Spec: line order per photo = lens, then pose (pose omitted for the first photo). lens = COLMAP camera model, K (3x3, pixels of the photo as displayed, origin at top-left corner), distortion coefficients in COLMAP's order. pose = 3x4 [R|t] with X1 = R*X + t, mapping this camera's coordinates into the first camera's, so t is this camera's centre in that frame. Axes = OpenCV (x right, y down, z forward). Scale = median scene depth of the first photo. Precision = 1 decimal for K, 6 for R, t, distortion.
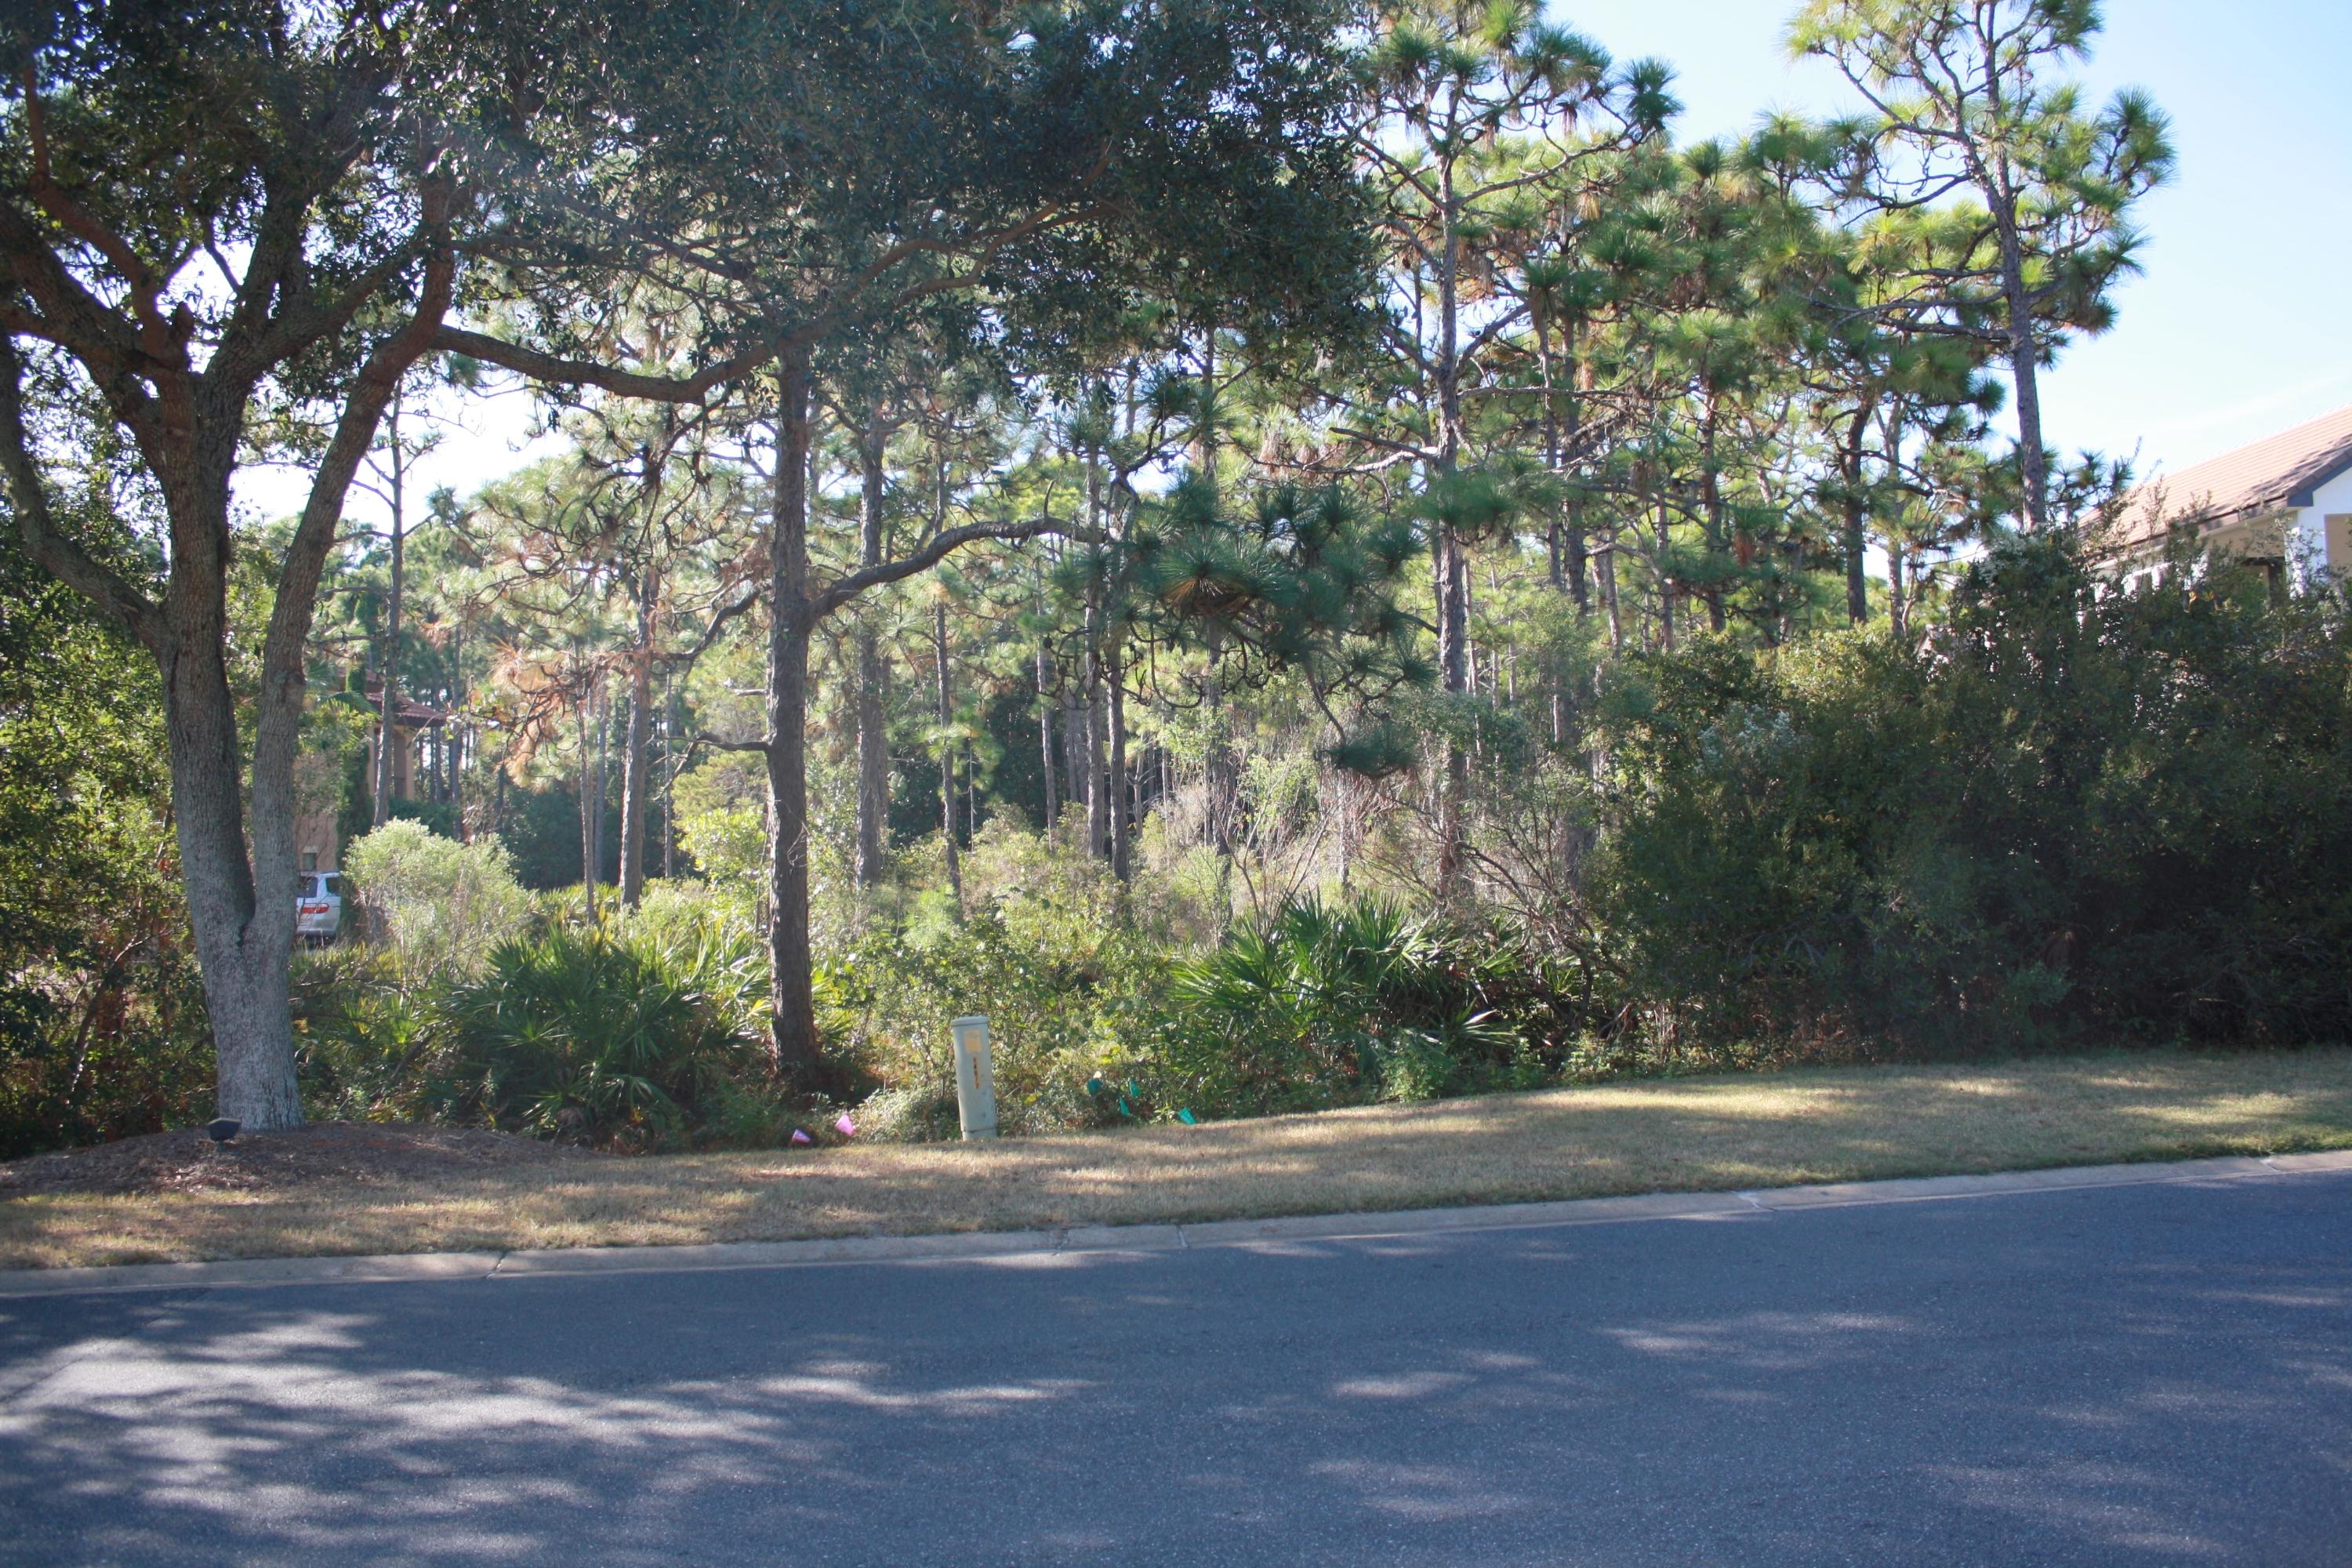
lens RADIAL K [[1831.7, 0, 1176.0], [0, 1831.7, 784.0], [0, 0, 1]] dist [0.006778, 0.133965]
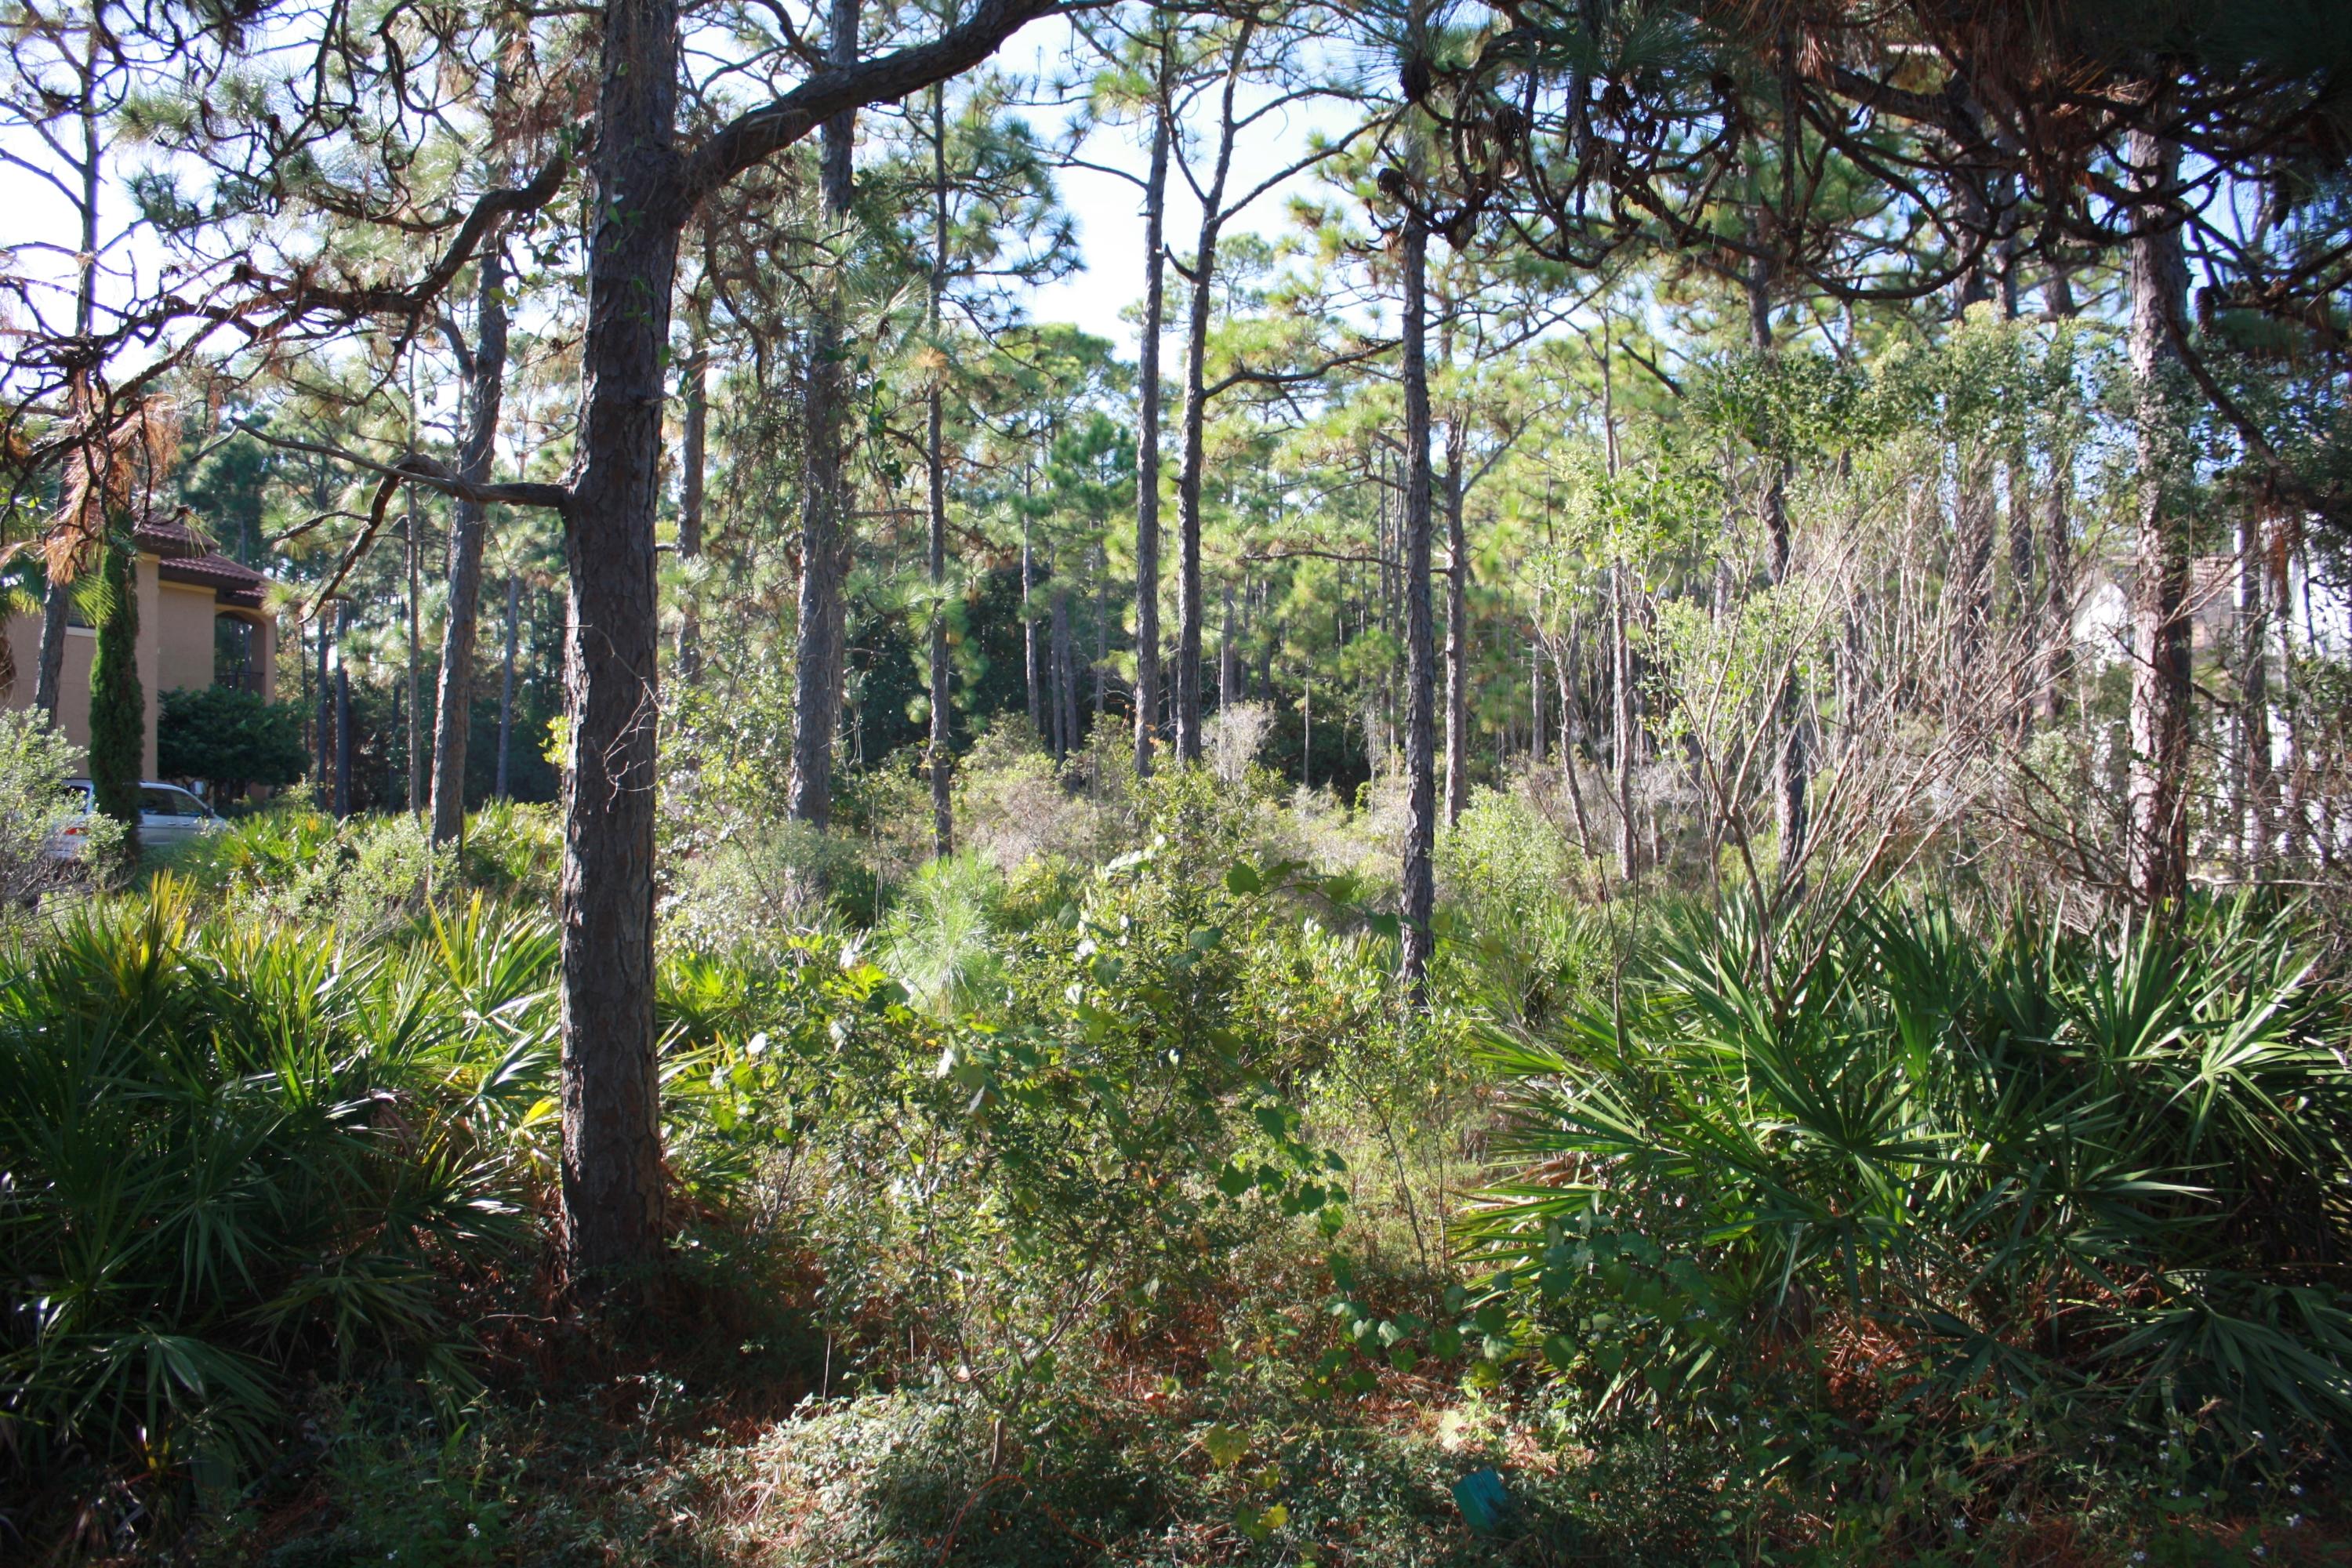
lens RADIAL K [[1936.6, 0, 1176.0], [0, 1936.6, 784.0], [0, 0, 1]] dist [-0.026613, -0.001196]
pose [[0.999405, 0.030153, 0.016727, -0.053001], [-0.030686, 0.998998, 0.032569, 0.015045], [-0.015728, -0.033063, 0.999330, 0.328328]]
